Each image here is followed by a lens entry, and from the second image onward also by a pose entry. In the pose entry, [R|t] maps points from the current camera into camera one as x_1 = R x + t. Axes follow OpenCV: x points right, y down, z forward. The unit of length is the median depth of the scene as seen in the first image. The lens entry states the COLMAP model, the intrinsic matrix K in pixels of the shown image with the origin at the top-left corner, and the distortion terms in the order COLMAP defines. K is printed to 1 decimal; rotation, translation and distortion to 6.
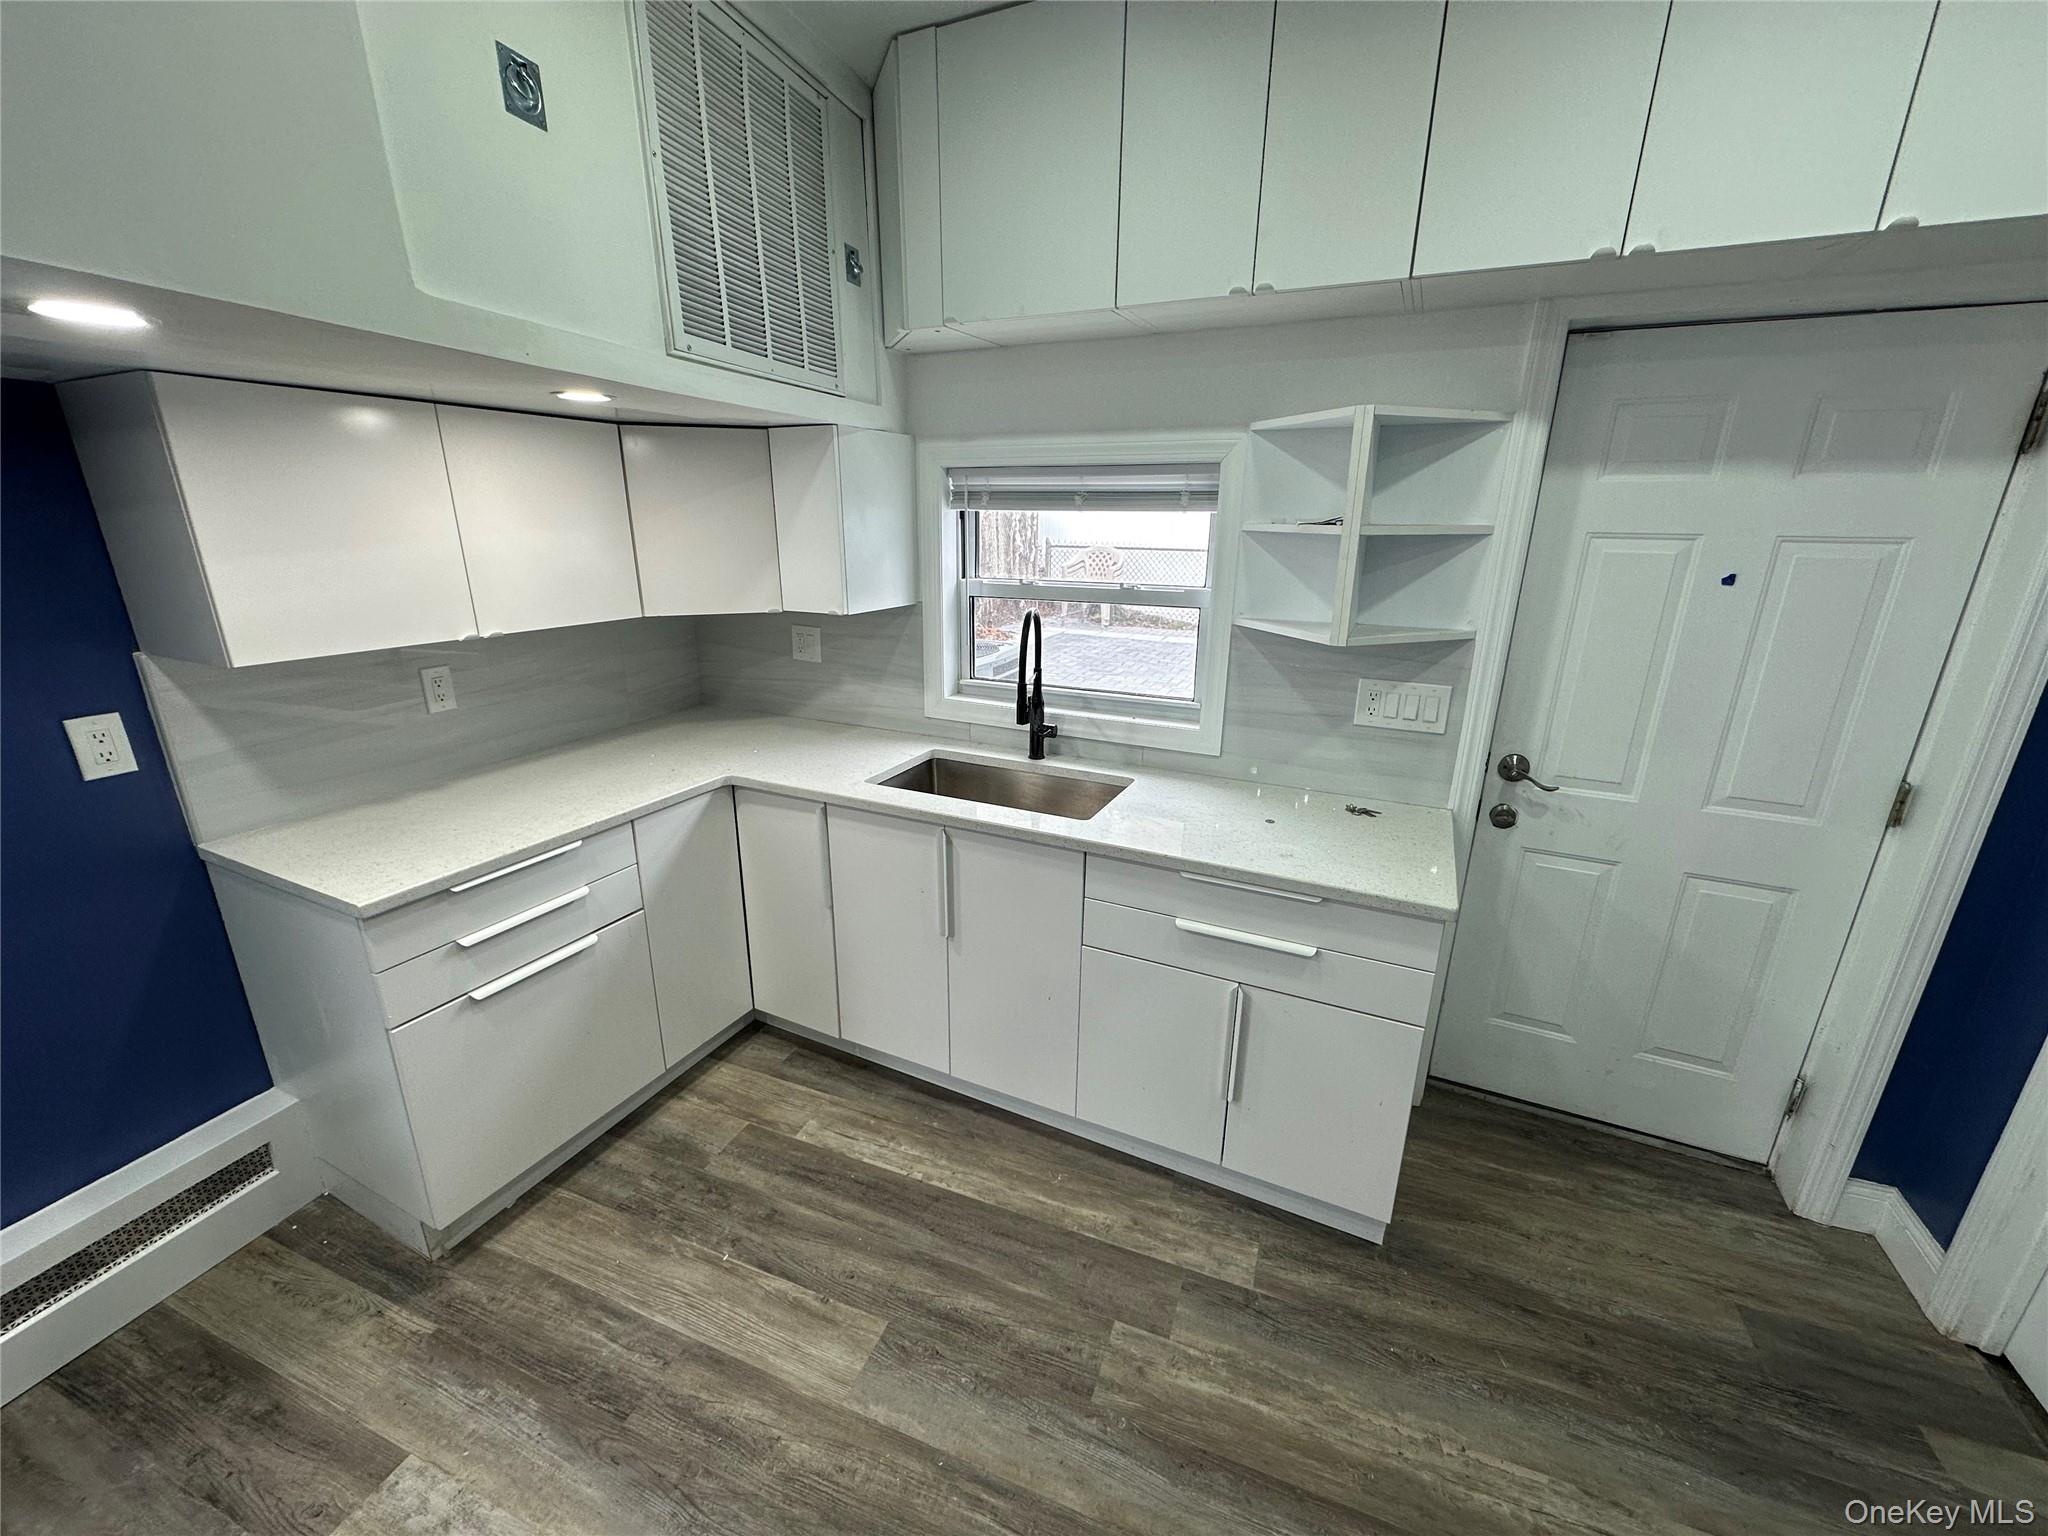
lens RADIAL K [[815.5, 0, 1022.1], [0, 815.5, 769.8], [0, 0, 1]] dist [-0.003225, -0.000117]
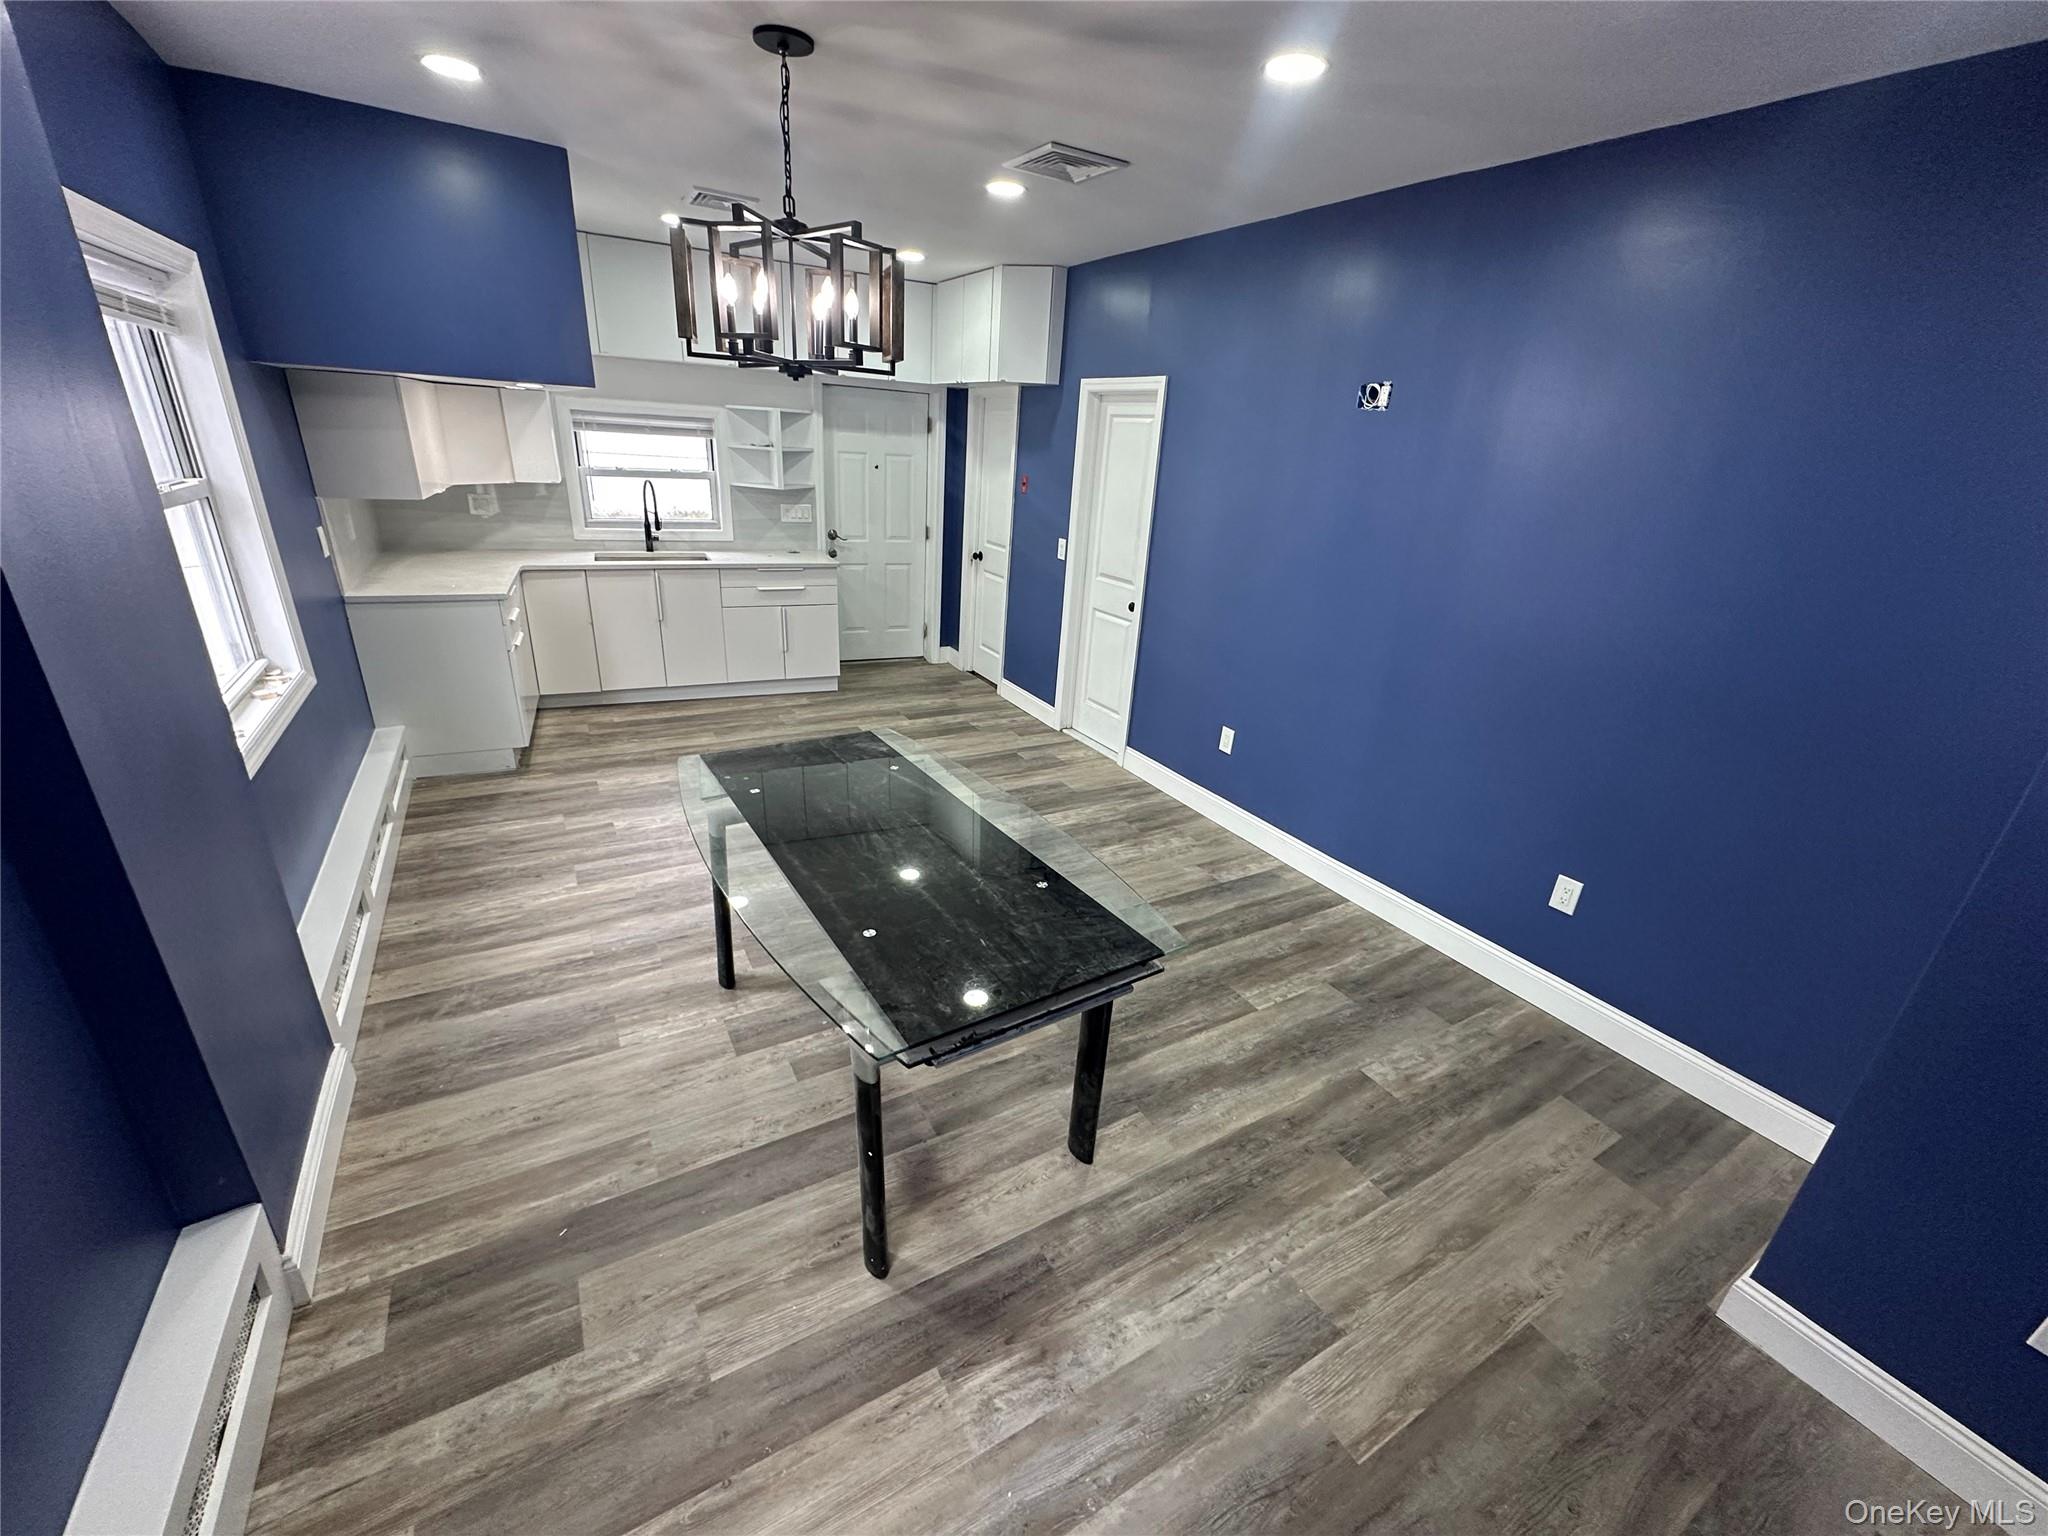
lens RADIAL K [[815.5, 0, 1024.2], [0, 815.5, 774.4], [0, 0, 1]] dist [-0.003225, -0.000117]
pose [[0.621084, -0.269571, 0.735925, -1.500394], [0.182452, 0.962920, 0.198739, 0.412534], [-0.762211, 0.010837, 0.647238, -1.558264]]
